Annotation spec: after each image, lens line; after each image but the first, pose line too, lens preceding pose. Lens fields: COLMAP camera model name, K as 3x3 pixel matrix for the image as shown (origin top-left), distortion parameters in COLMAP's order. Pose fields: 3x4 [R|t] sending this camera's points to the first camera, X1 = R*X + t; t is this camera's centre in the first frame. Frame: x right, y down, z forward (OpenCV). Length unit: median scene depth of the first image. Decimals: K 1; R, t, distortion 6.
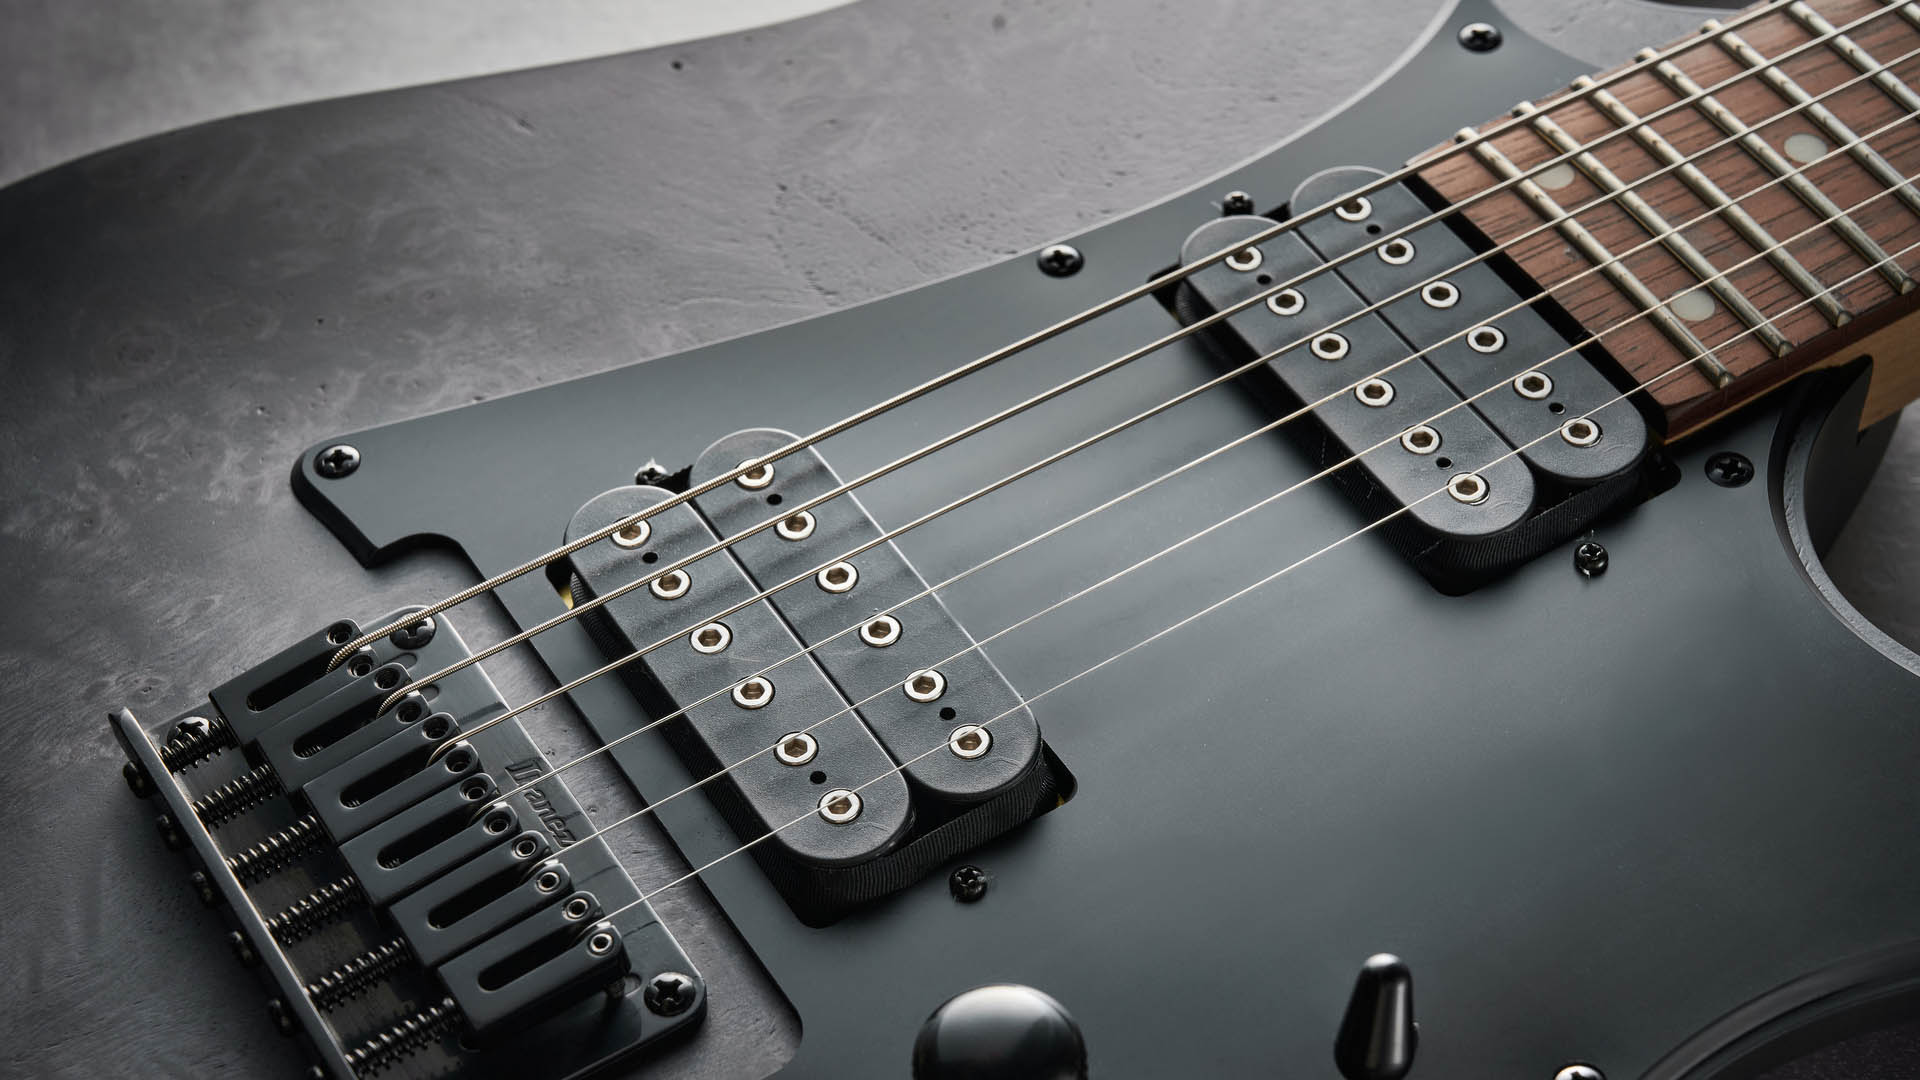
lens RADIAL K [[3588.4, 0, 960.0], [0, 3588.4, 540.0], [0, 0, 1]] dist [-0.067045, -0.307482]
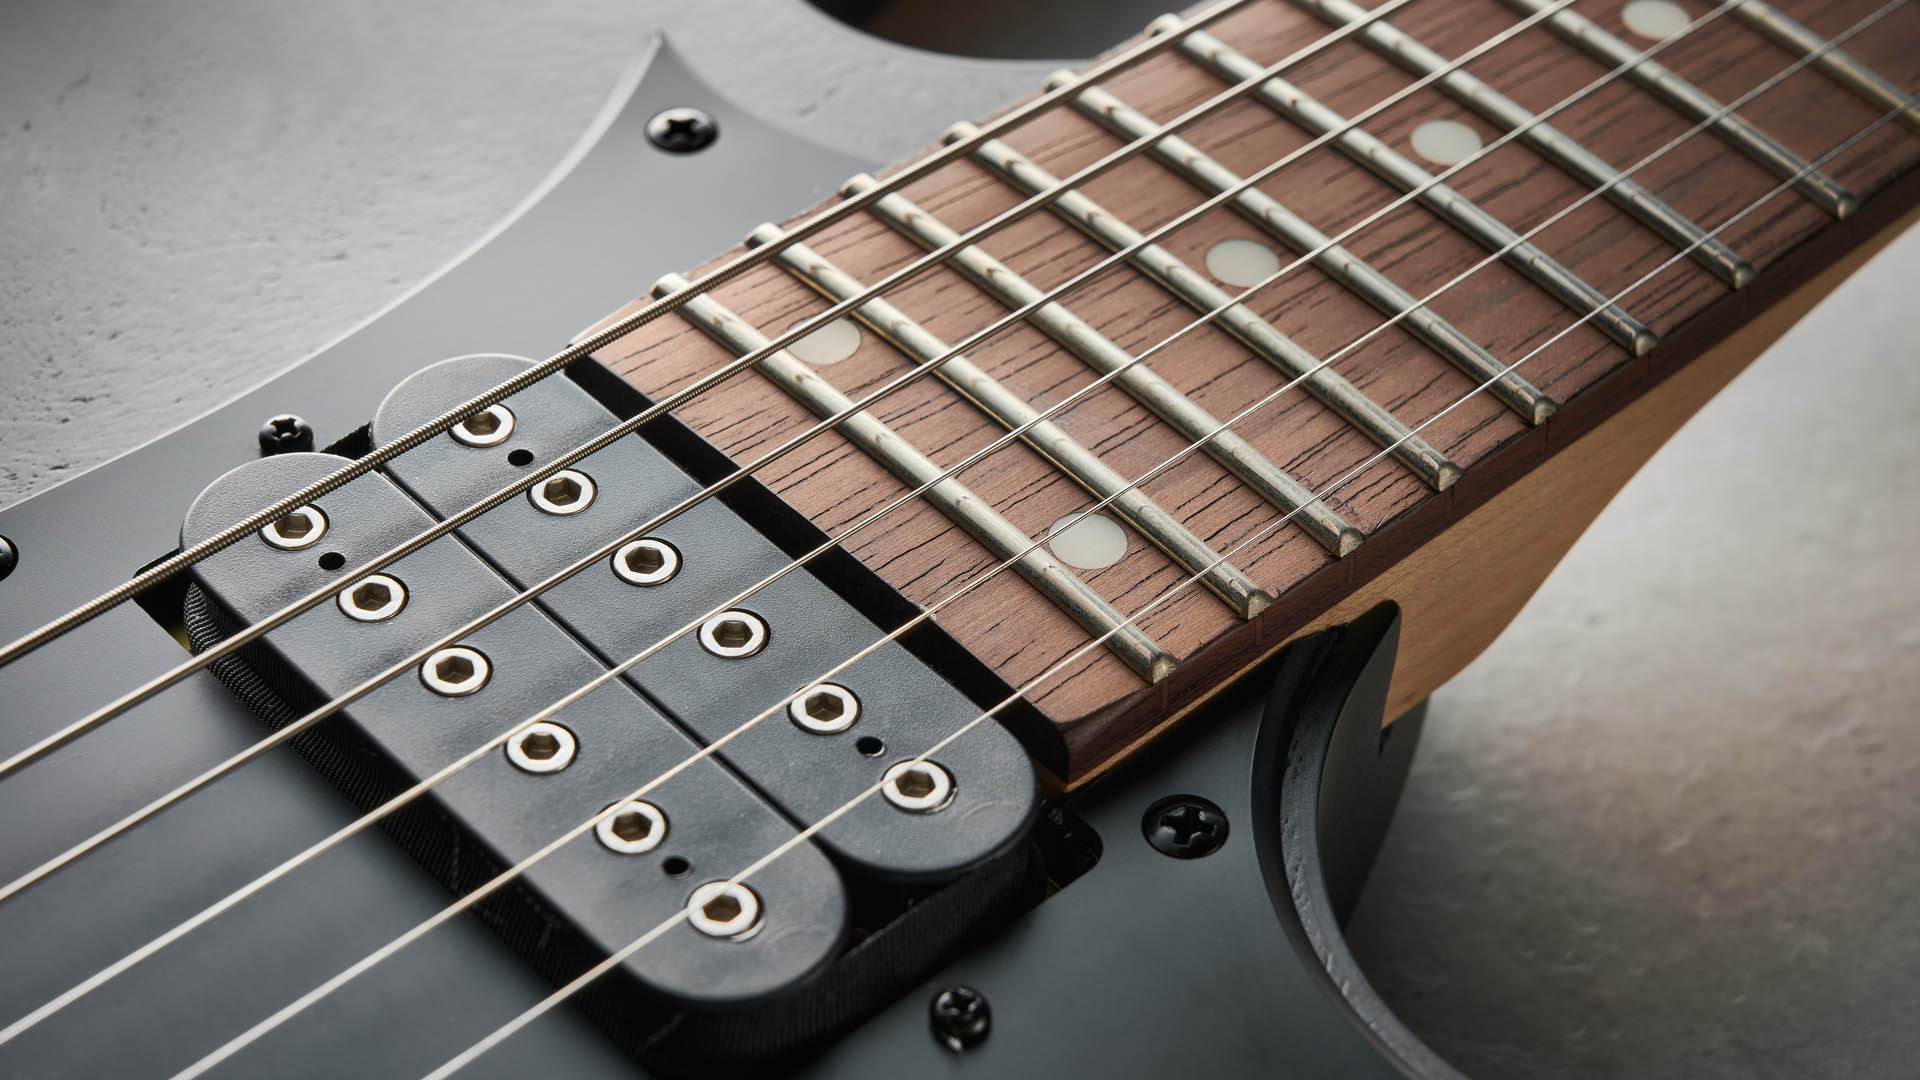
lens RADIAL K [[3791.8, 0, 1187.1], [0, 3791.8, 539.2], [0, 0, 1]] dist [-0.009648, 0.155355]
pose [[0.963072, -0.082268, 0.256368, 0.063152], [0.100927, 0.993054, -0.060475, -0.027136], [-0.249613, 0.084116, 0.964685, 0.401025]]
